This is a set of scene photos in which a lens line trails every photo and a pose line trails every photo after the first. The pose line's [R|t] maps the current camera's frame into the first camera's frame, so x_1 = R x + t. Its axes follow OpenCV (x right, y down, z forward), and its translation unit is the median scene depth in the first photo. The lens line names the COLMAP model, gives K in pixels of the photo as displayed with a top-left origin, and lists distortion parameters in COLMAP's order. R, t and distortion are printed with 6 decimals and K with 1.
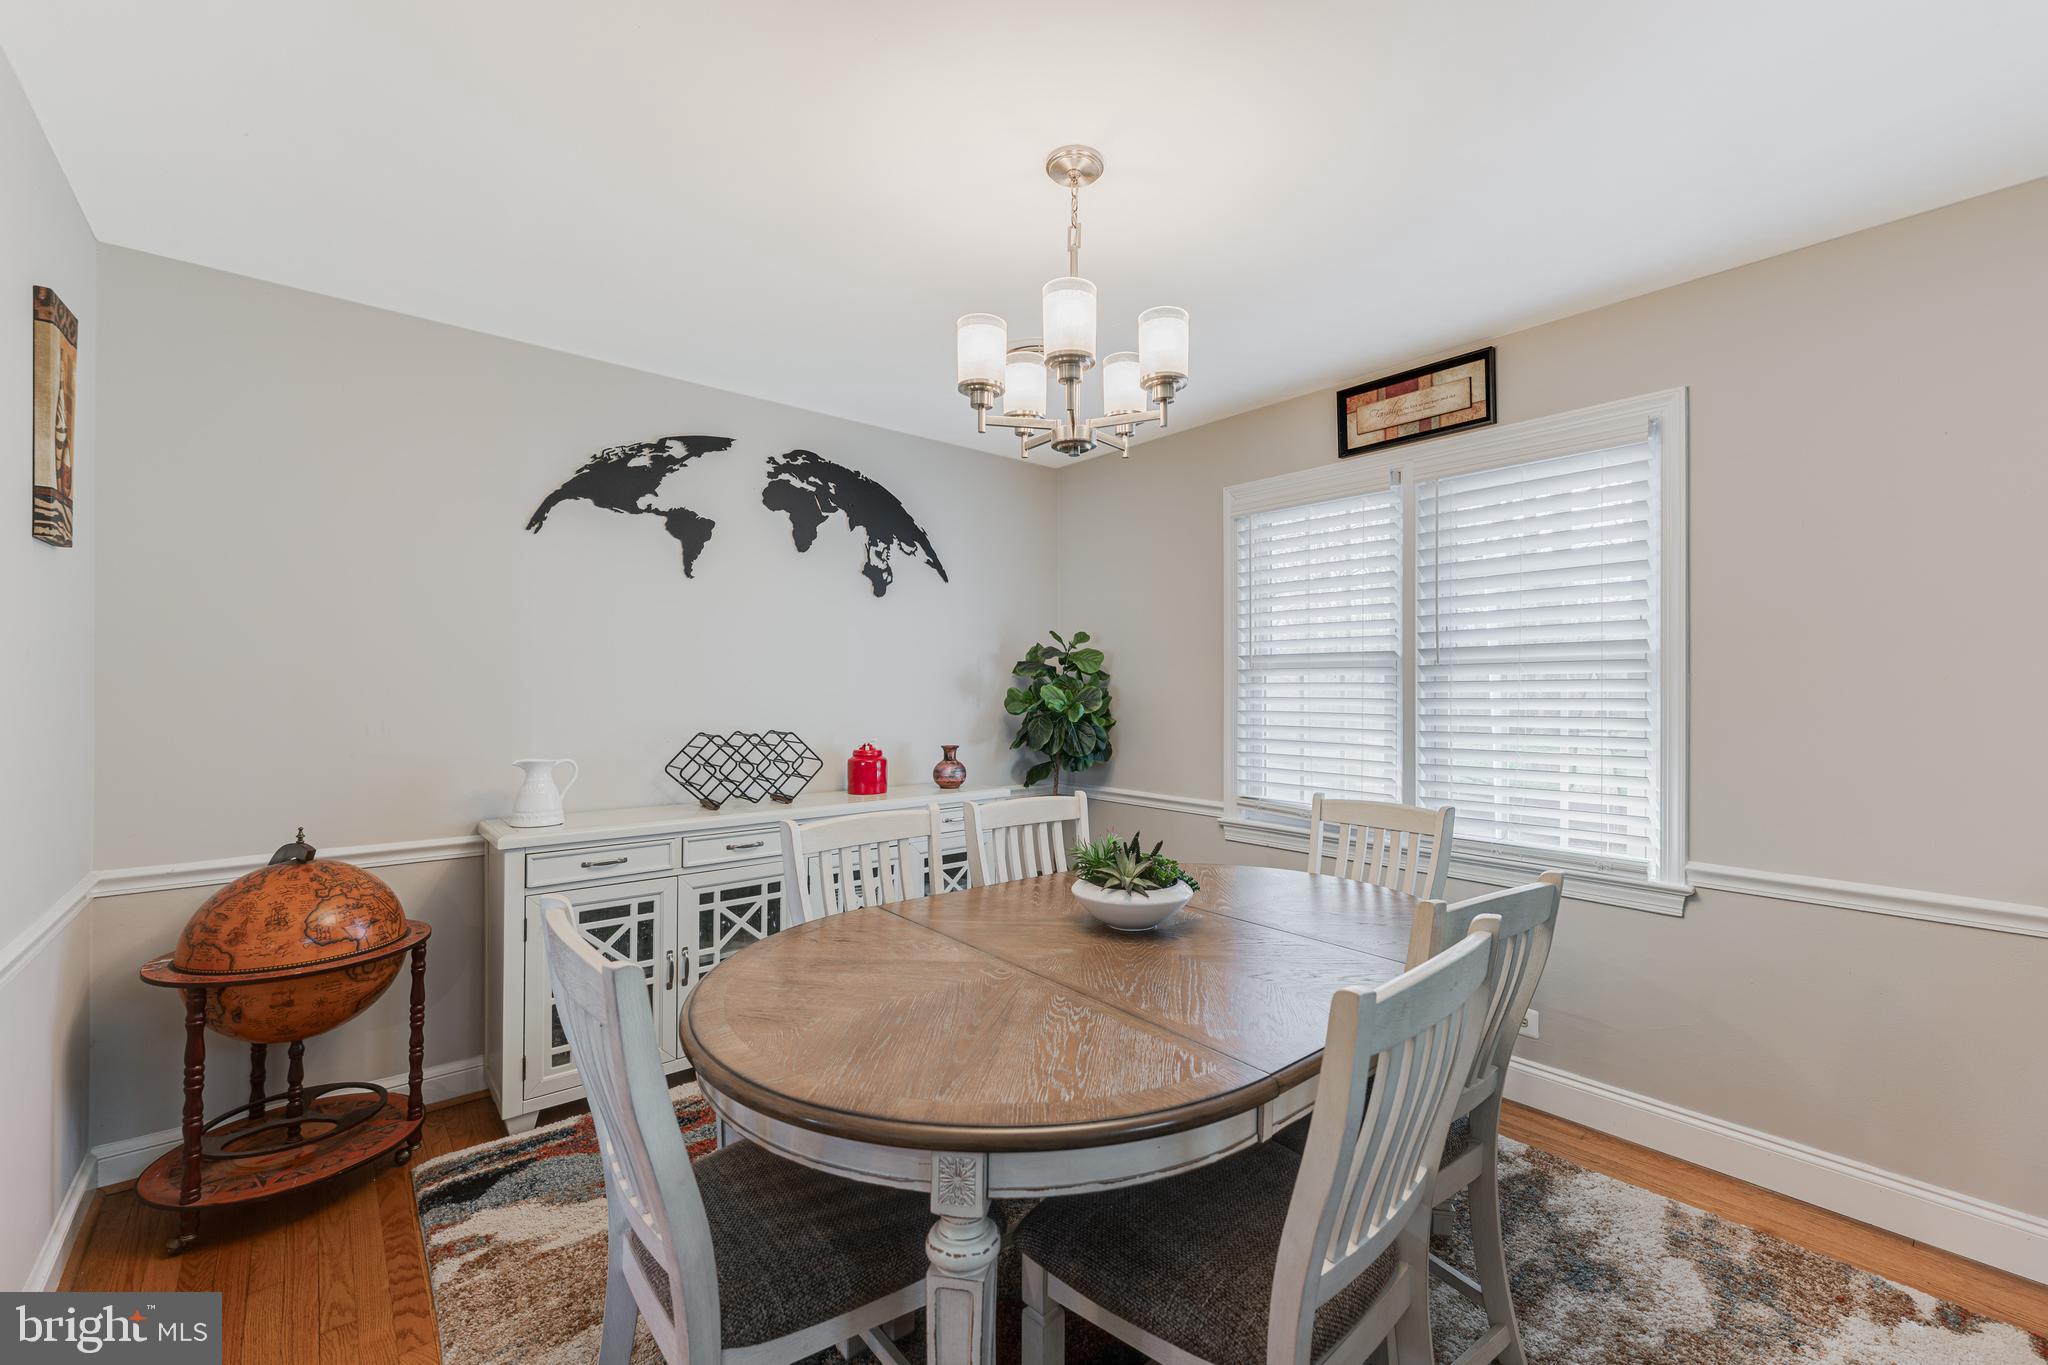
lens RADIAL K [[821.8, 0, 1033.3], [0, 821.8, 682.4], [0, 0, 1]] dist [0.000520, 0.000214]
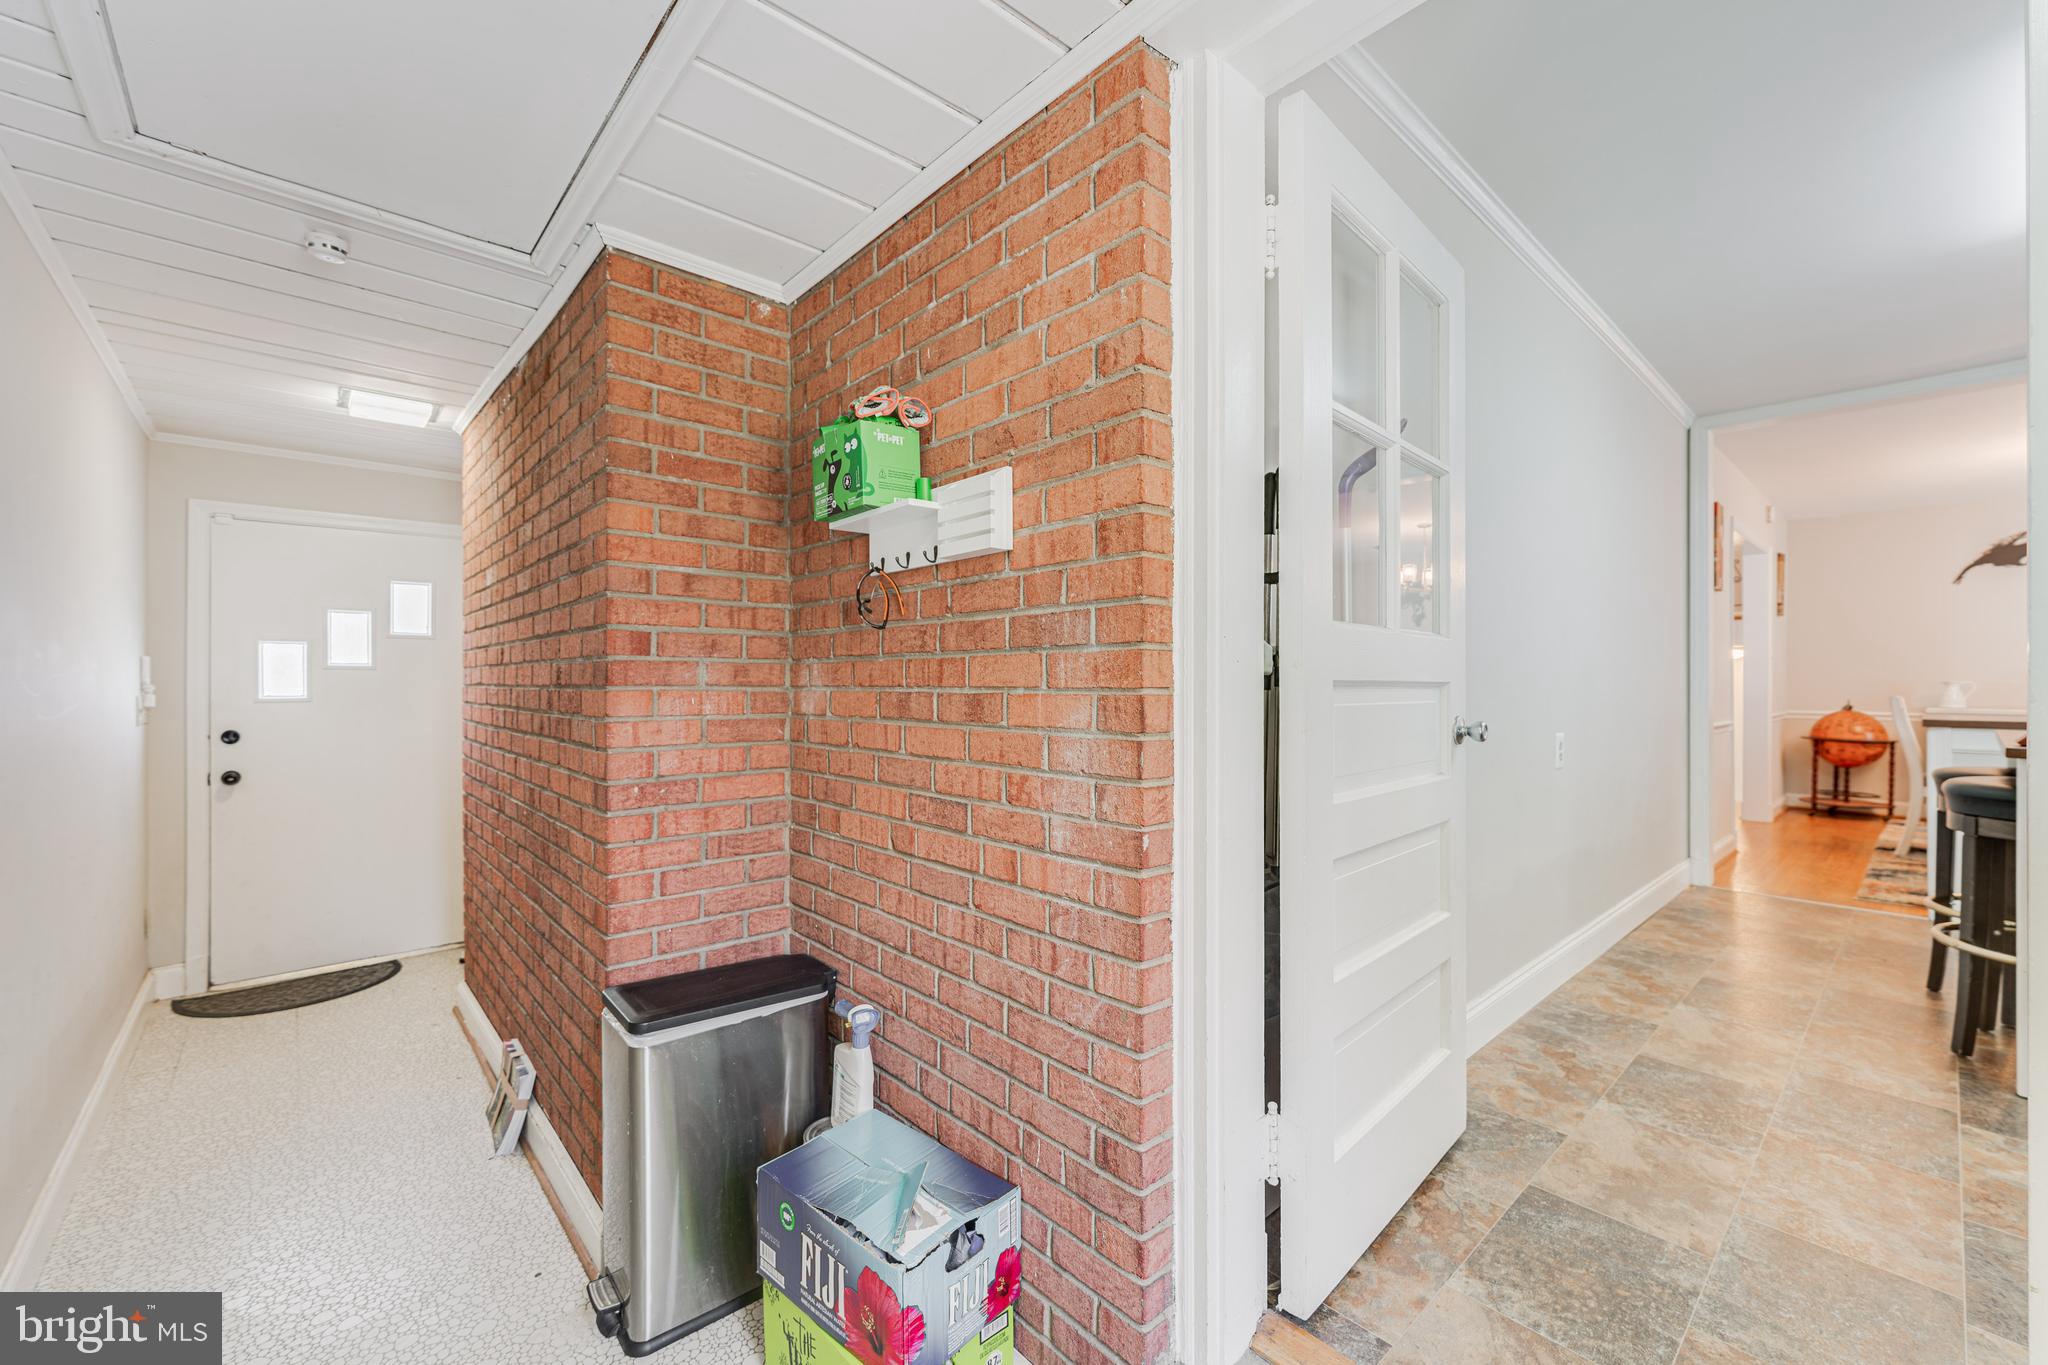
lens RADIAL K [[821.8, 0, 1033.3], [0, 821.8, 682.4], [0, 0, 1]] dist [0.000520, 0.000214]
pose [[0.035297, 0.000449, -0.999377, 2.032538], [0.007529, 0.999971, 0.000715, 0.090998], [0.999348, -0.007550, 0.035293, -2.108013]]
